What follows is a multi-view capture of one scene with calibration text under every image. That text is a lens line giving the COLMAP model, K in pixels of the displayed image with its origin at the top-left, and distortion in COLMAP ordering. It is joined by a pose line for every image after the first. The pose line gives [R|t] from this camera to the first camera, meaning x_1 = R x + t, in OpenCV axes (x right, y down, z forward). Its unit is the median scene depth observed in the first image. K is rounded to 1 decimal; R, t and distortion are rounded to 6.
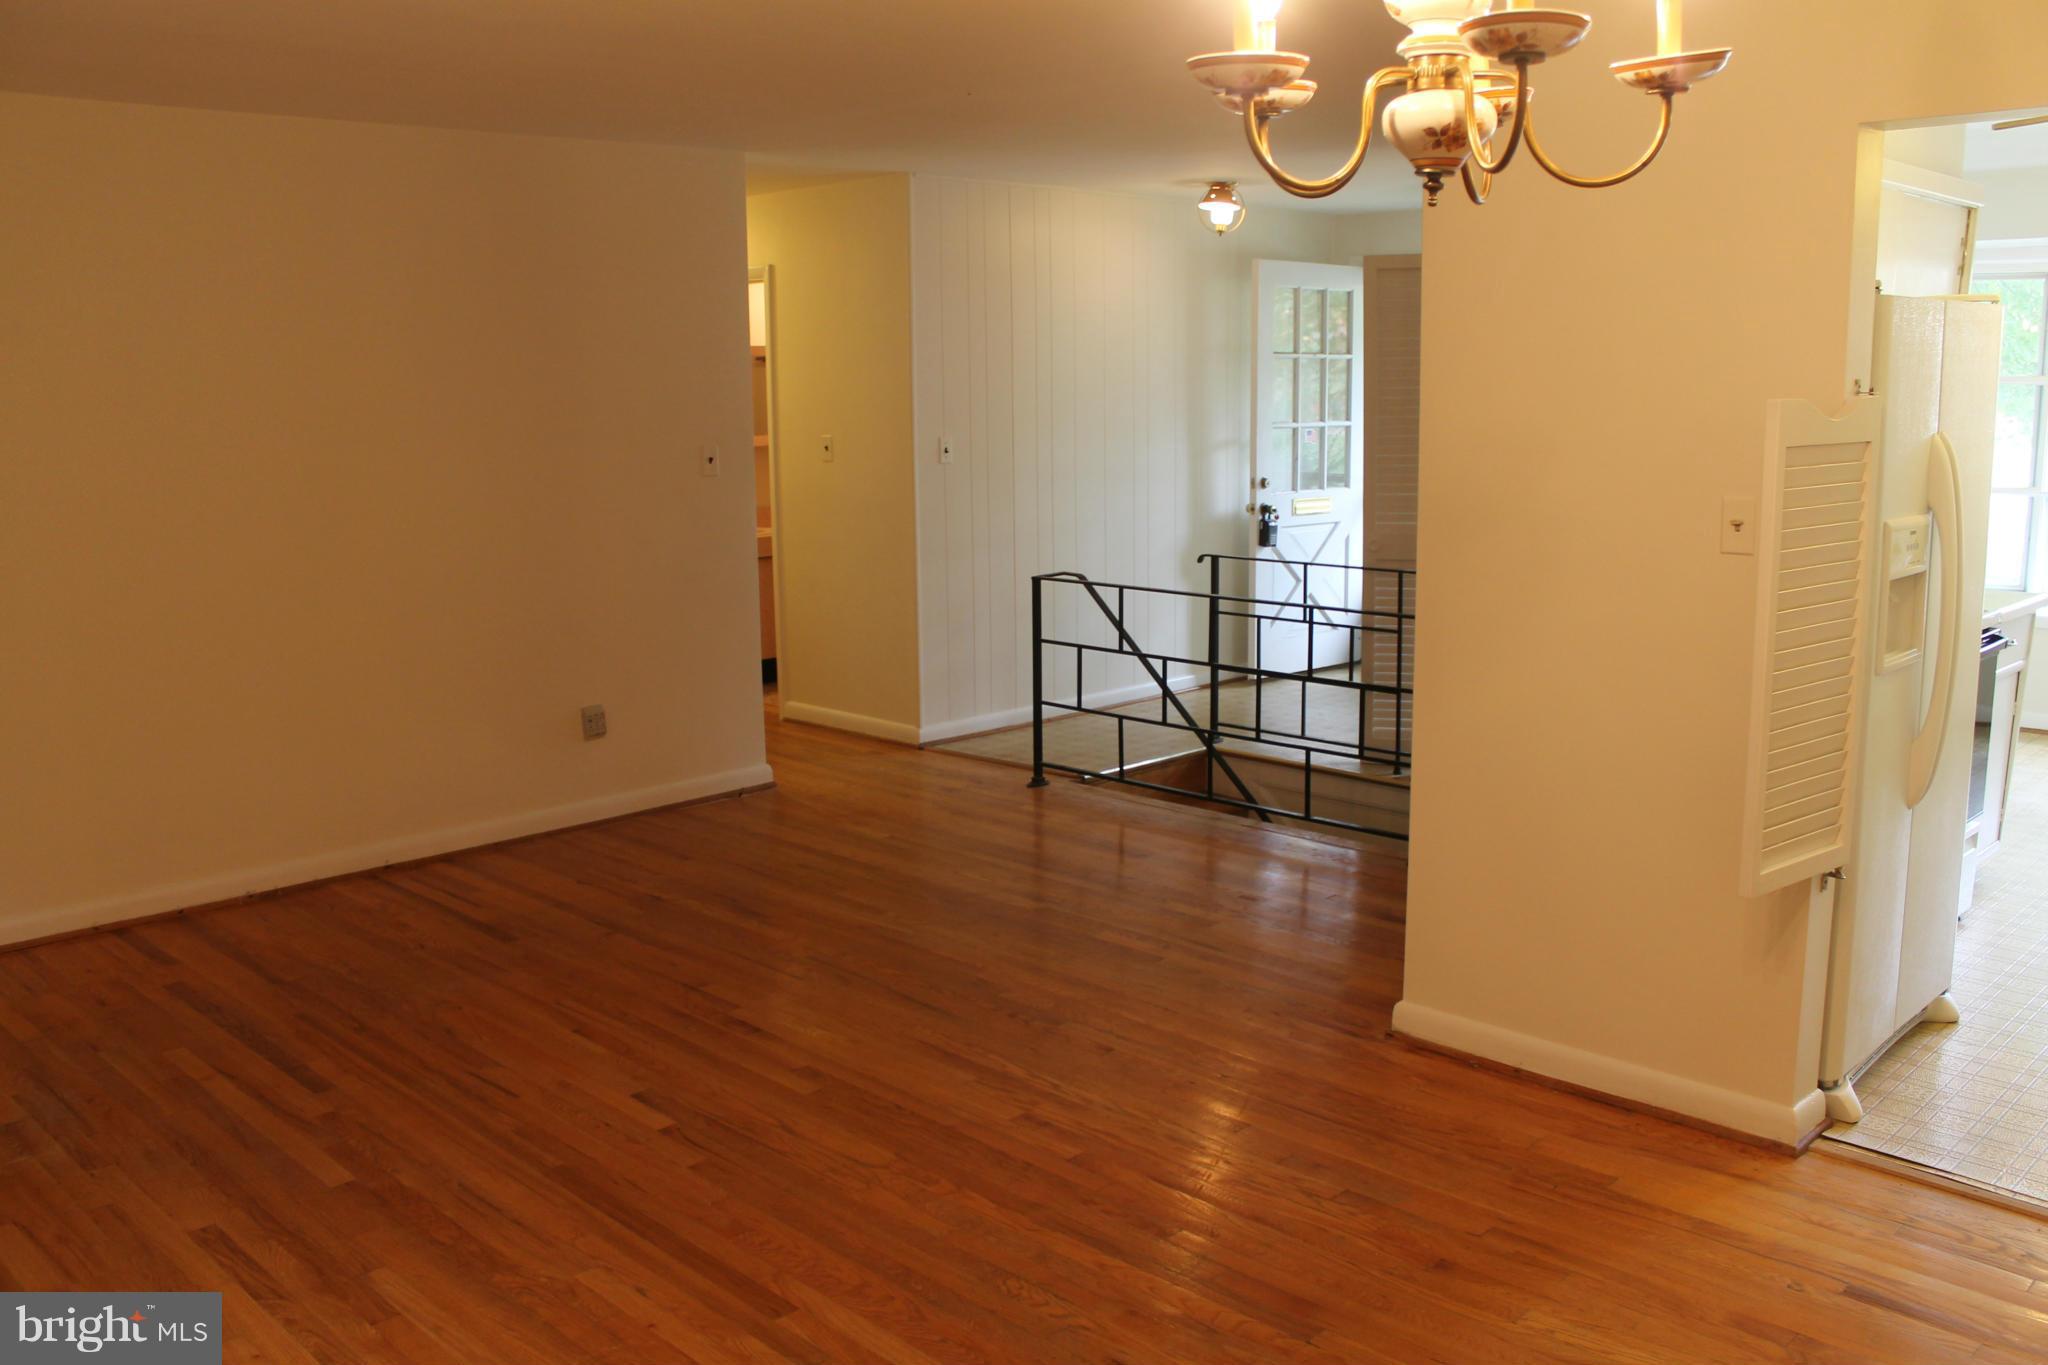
lens RADIAL K [[1740.4, 0, 1040.4], [0, 1740.4, 687.3], [0, 0, 1]] dist [-0.164254, 0.150858]
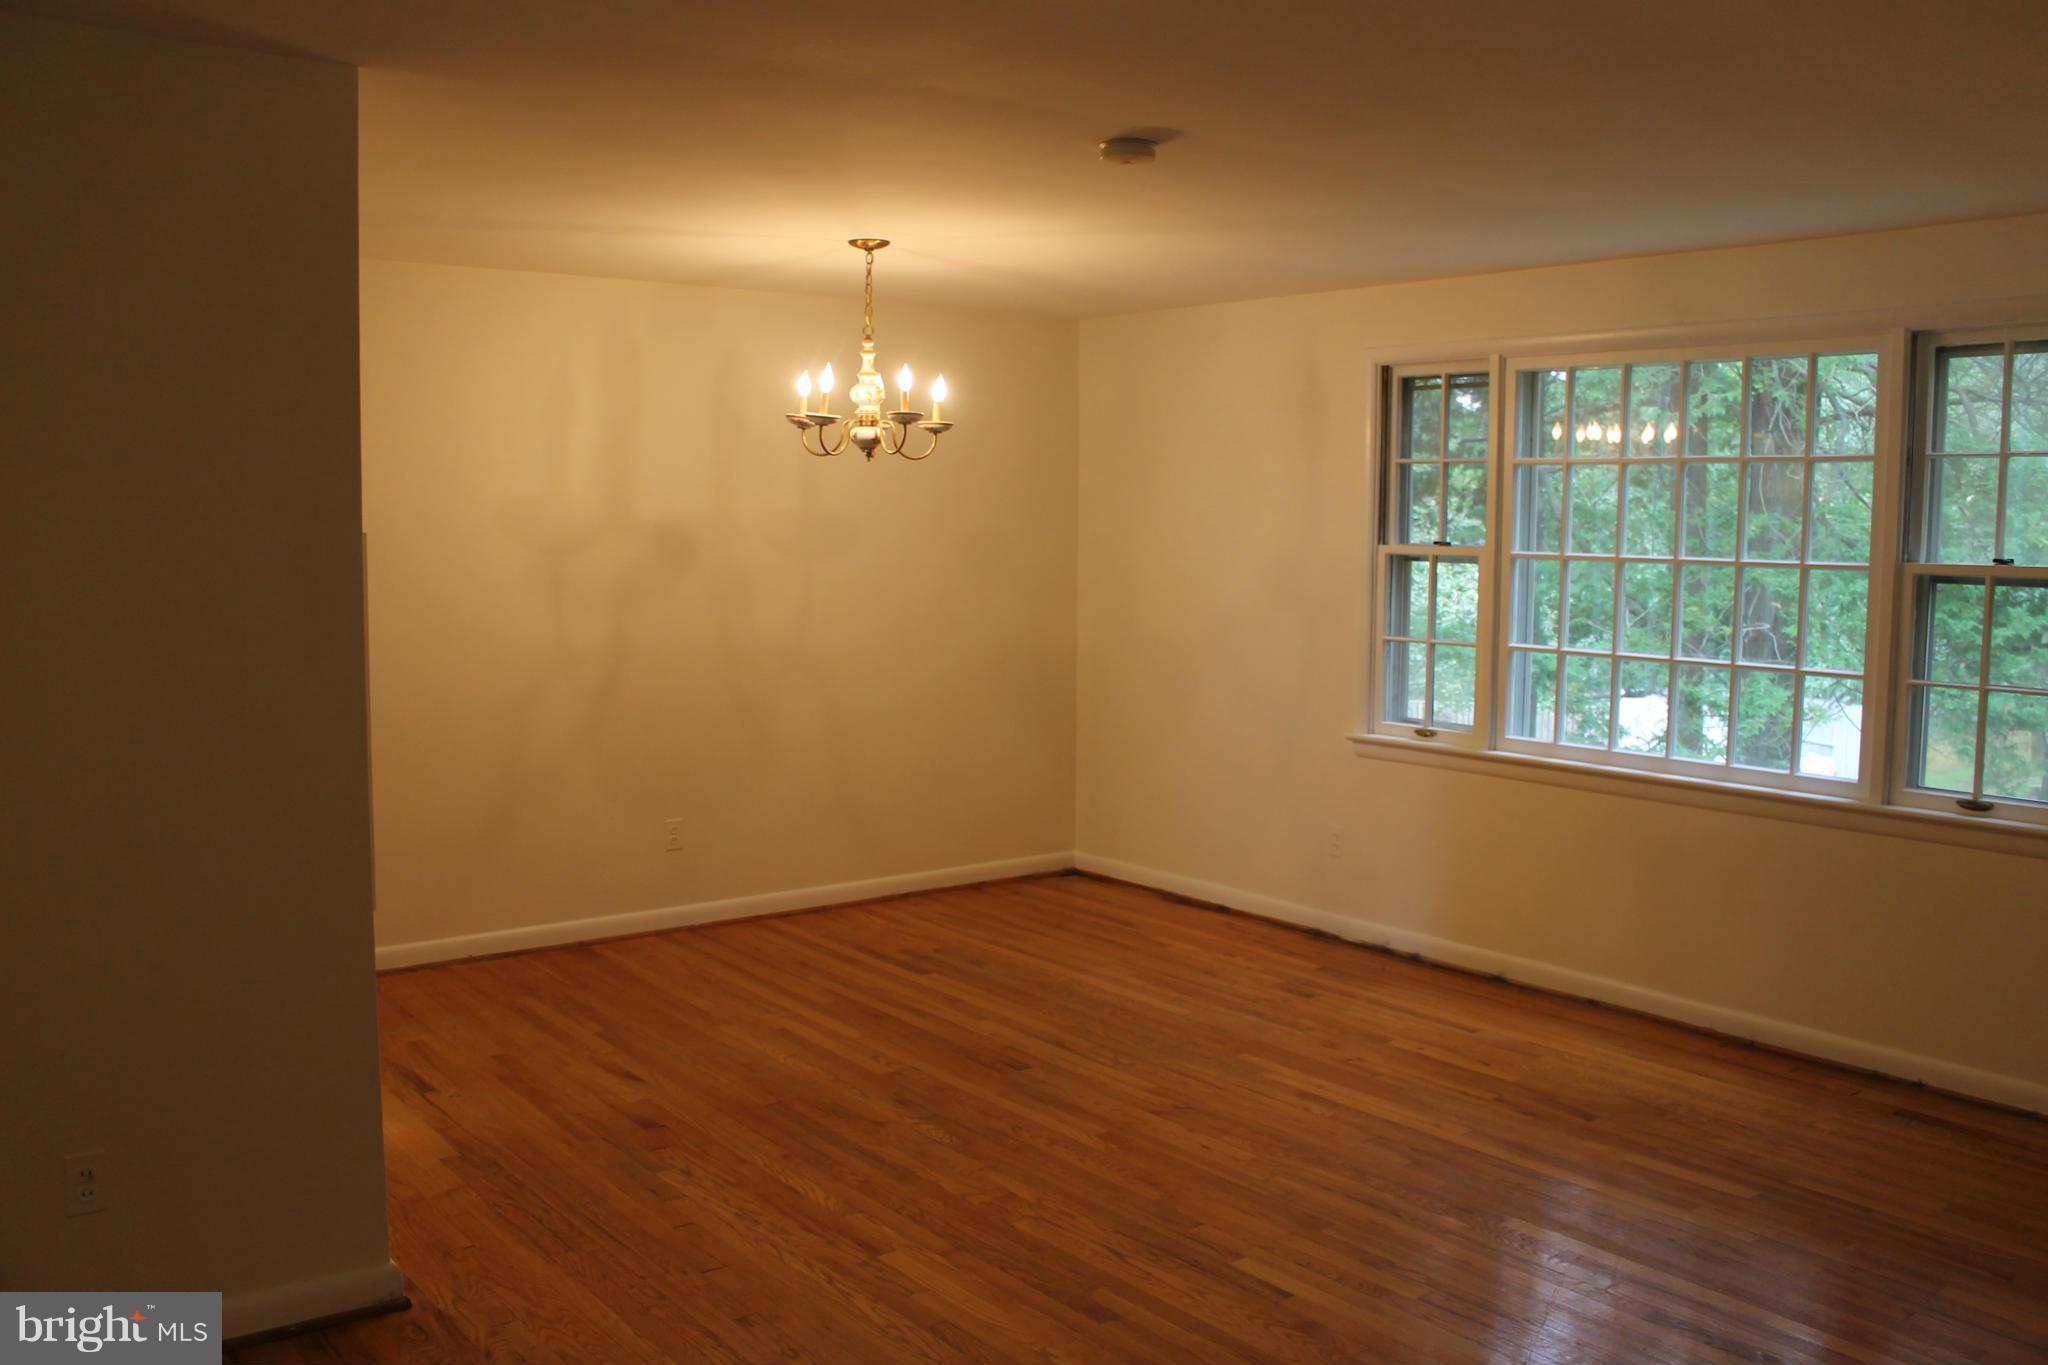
lens RADIAL K [[1740.4, 0, 1040.4], [0, 1740.4, 687.3], [0, 0, 1]] dist [-0.164254, 0.150858]
pose [[-0.991508, -0.011158, 0.129567, -0.230669], [0.024567, 0.962302, 0.270871, -0.337980], [-0.127705, 0.271754, -0.953856, 1.882882]]
